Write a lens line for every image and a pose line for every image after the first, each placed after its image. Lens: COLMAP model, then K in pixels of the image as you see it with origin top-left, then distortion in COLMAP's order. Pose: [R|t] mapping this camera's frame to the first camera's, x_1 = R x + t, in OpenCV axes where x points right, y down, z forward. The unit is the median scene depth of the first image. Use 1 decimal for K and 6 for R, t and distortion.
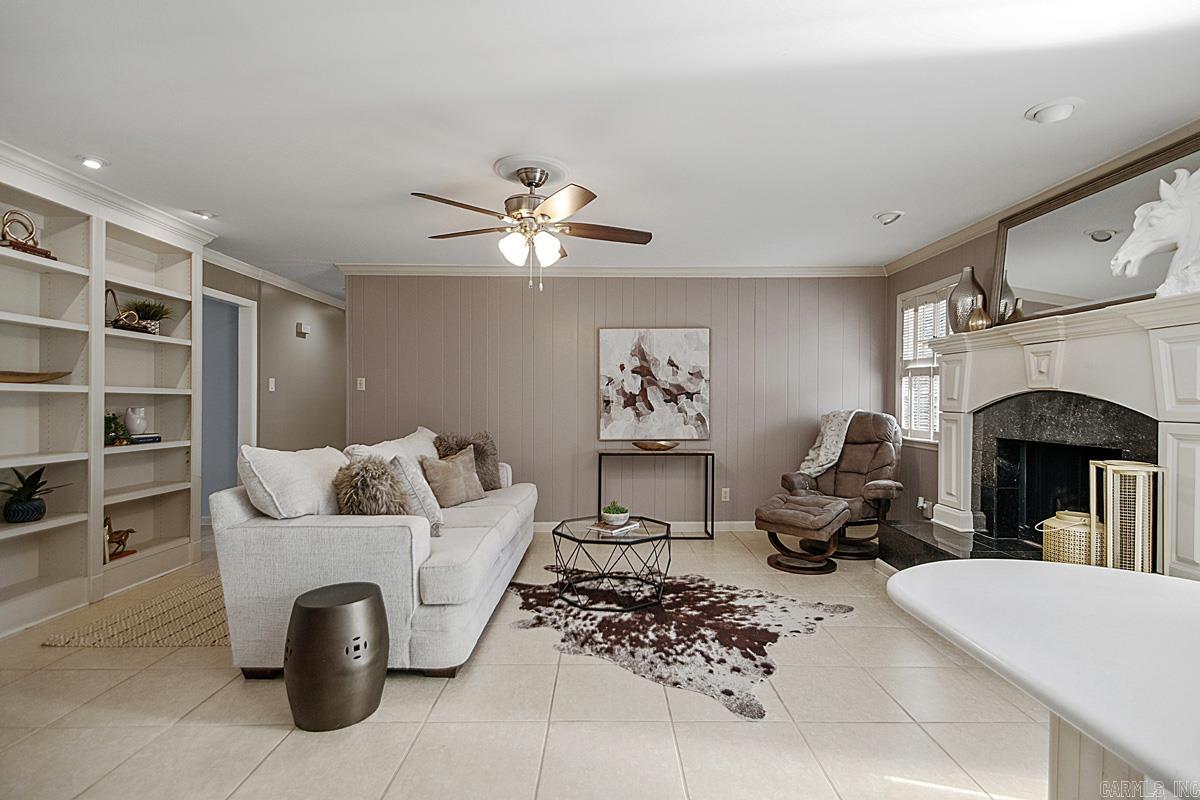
lens RADIAL K [[571.4, 0, 619.9], [0, 571.4, 400.6], [0, 0, 1]] dist [0.034553, -0.000018]
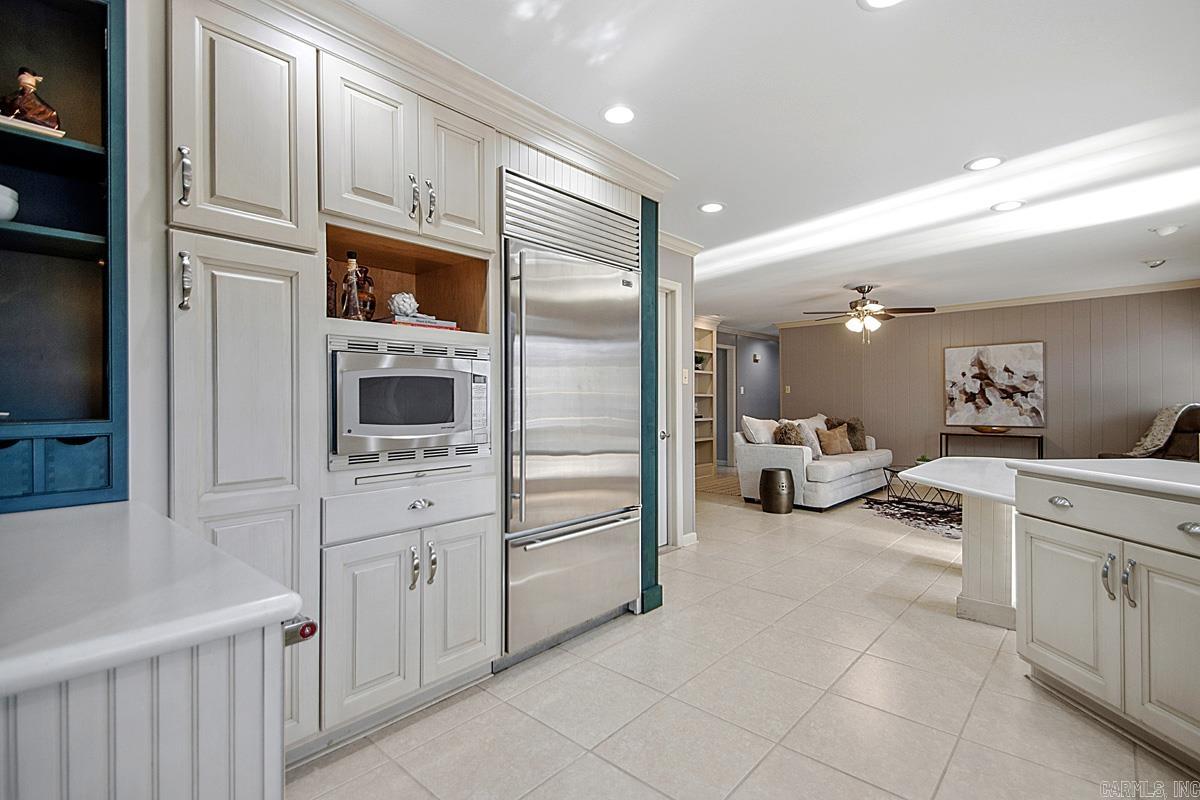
lens RADIAL K [[561.1, 0, 607.6], [0, 561.1, 401.0], [0, 0, 1]] dist [0.056814, -0.027059]
pose [[0.734269, -0.003545, -0.678850, 0.403196], [0.006141, 0.999980, 0.001420, 0.000542], [0.678831, -0.005212, 0.734276, -0.816968]]
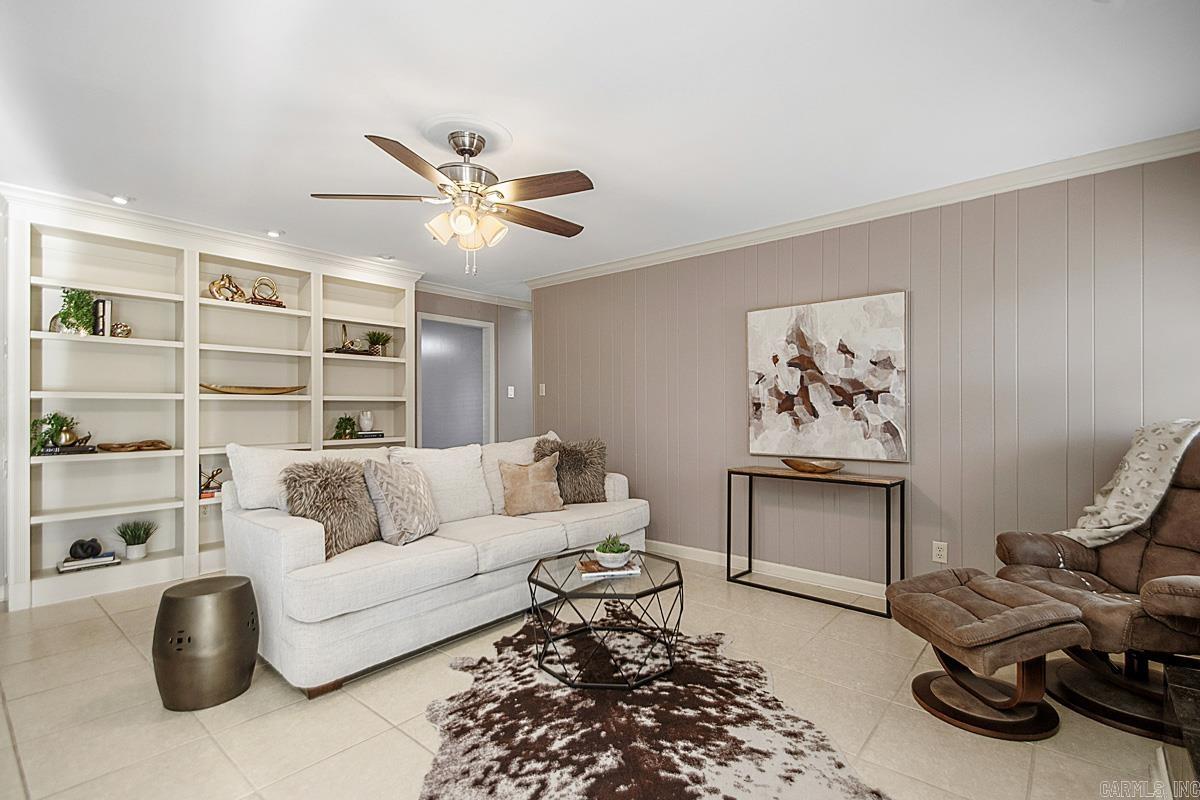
lens RADIAL K [[561.1, 0, 607.6], [0, 561.1, 401.0], [0, 0, 1]] dist [0.056814, -0.027059]
pose [[0.751549, -0.010069, -0.659601, 0.418713], [0.005288, 0.999943, -0.009239, 0.003396], [0.659657, 0.003455, 0.751559, 0.371795]]
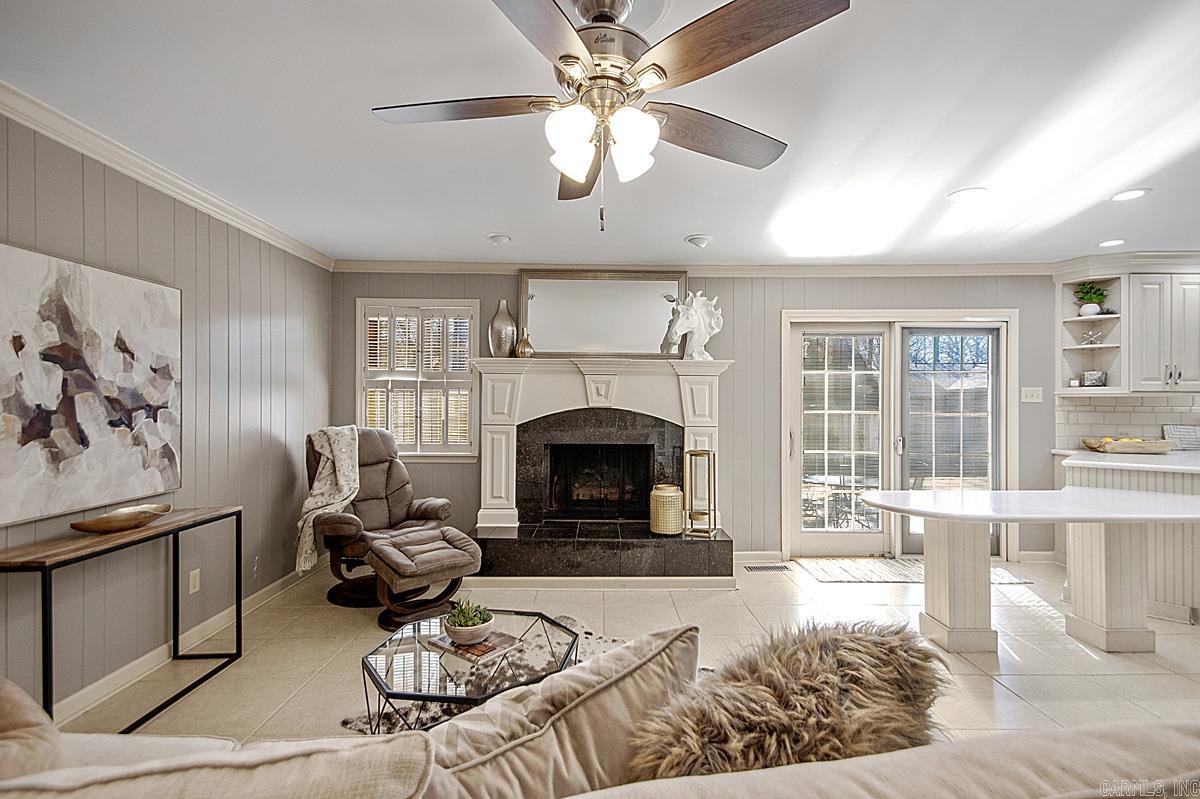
lens RADIAL K [[561.1, 0, 607.6], [0, 561.1, 400.5], [0, 0, 1]] dist [0.056814, -0.027059]
pose [[0.003693, 0.005342, 0.999979, -0.509932], [-0.002550, 0.999983, -0.005332, -0.021530], [-0.999990, -0.002531, 0.003707, 0.743503]]
